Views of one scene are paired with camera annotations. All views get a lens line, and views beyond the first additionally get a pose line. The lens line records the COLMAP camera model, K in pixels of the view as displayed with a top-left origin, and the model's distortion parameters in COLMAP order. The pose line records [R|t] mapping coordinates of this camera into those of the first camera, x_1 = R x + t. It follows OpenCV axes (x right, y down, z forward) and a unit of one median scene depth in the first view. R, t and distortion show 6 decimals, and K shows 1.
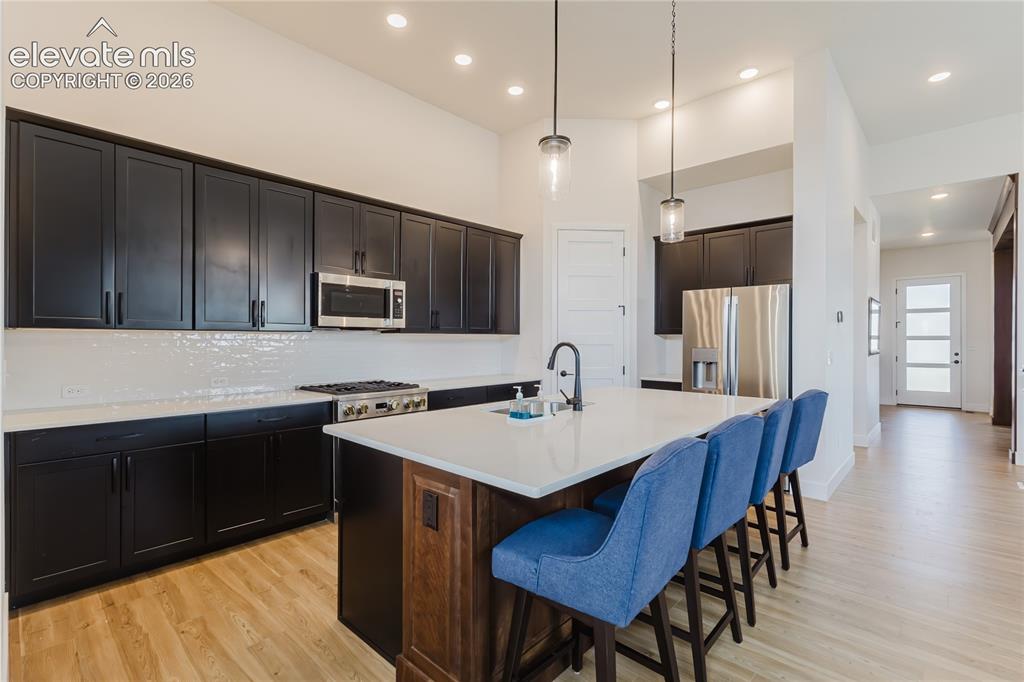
lens RADIAL K [[469.8, 0, 514.8], [0, 469.8, 338.5], [0, 0, 1]] dist [0.003227, 0.000309]
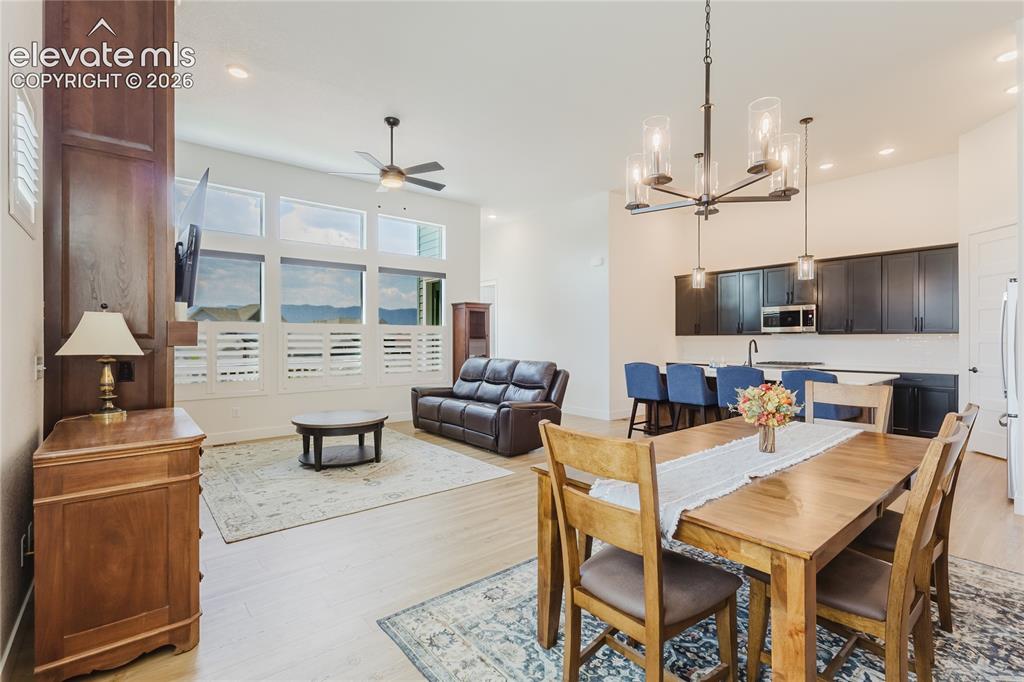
lens RADIAL K [[469.8, 0, 514.8], [0, 469.8, 338.5], [0, 0, 1]] dist [0.003227, 0.000309]
pose [[-0.124295, 0.000659, -0.992245, 1.615942], [0.000660, 1.000000, 0.000581, 0.000043], [0.992245, -0.000583, -0.124295, 0.138939]]
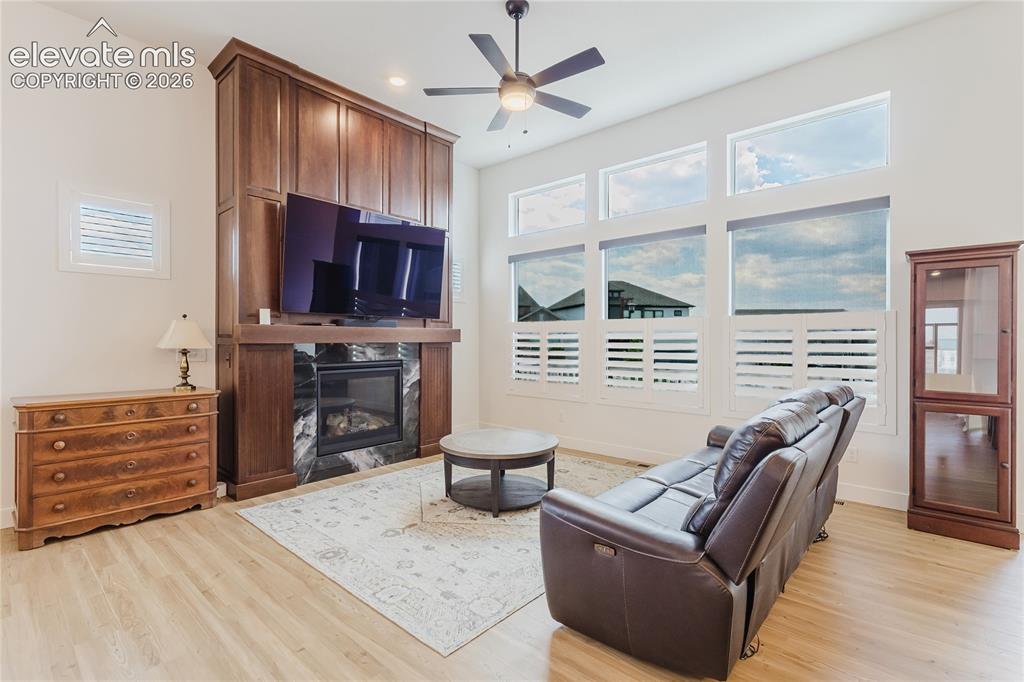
lens RADIAL K [[469.8, 0, 514.8], [0, 469.8, 338.5], [0, 0, 1]] dist [0.003227, 0.000309]
pose [[-0.999504, -0.003072, -0.031331, 0.421266], [-0.003101, 0.999995, 0.000896, 0.000121], [0.031328, 0.000993, -0.999509, 0.487479]]
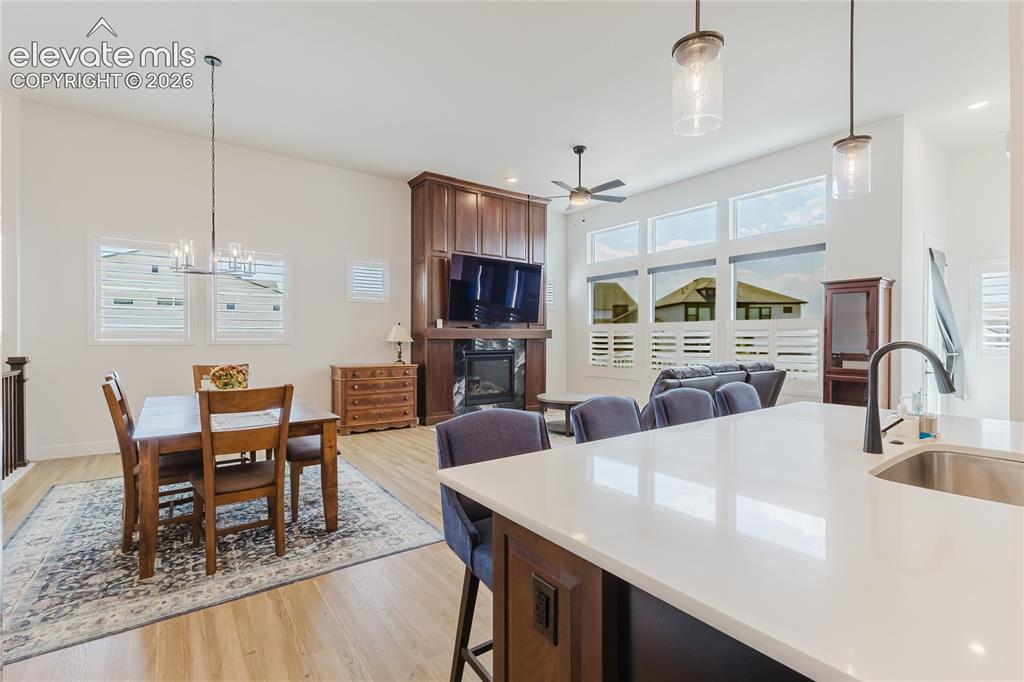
lens RADIAL K [[469.8, 0, 514.8], [0, 469.8, 338.5], [0, 0, 1]] dist [0.003227, 0.000309]
pose [[-0.983036, -0.003384, 0.183380, 0.320767], [-0.002432, 0.999982, 0.005415, 0.002074], [-0.183395, 0.004878, -0.983027, 1.145518]]
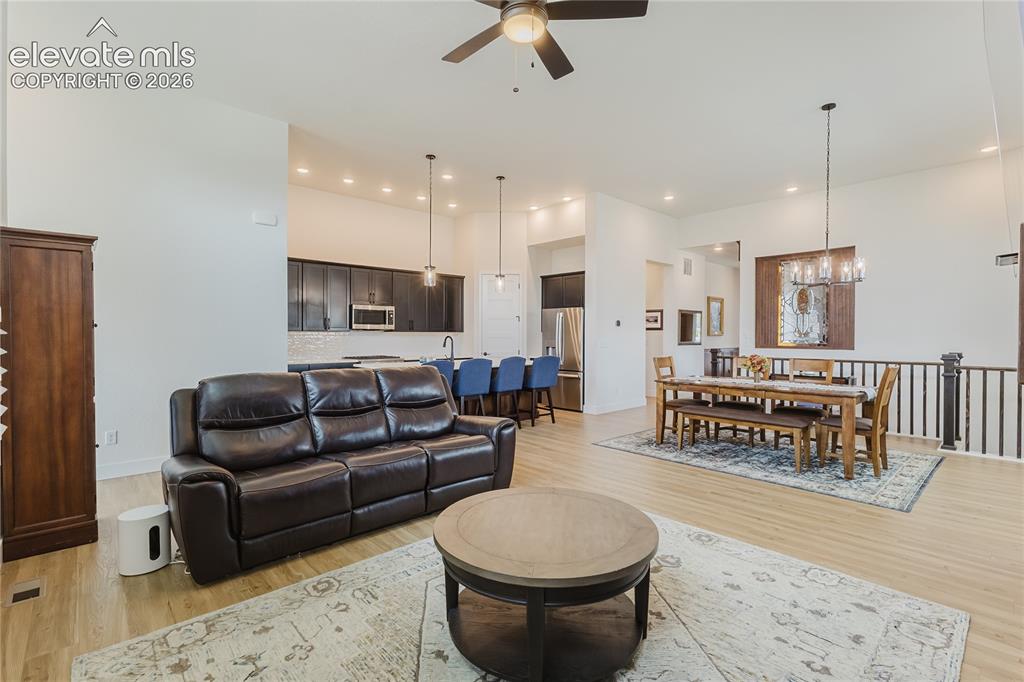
lens RADIAL K [[469.8, 0, 514.8], [0, 469.8, 338.5], [0, 0, 1]] dist [0.003227, 0.000309]
pose [[0.997862, 0.000319, -0.065362, 0.422574], [0.000193, 0.999969, 0.007819, 0.001697], [0.065363, -0.007815, 0.997831, -1.001744]]
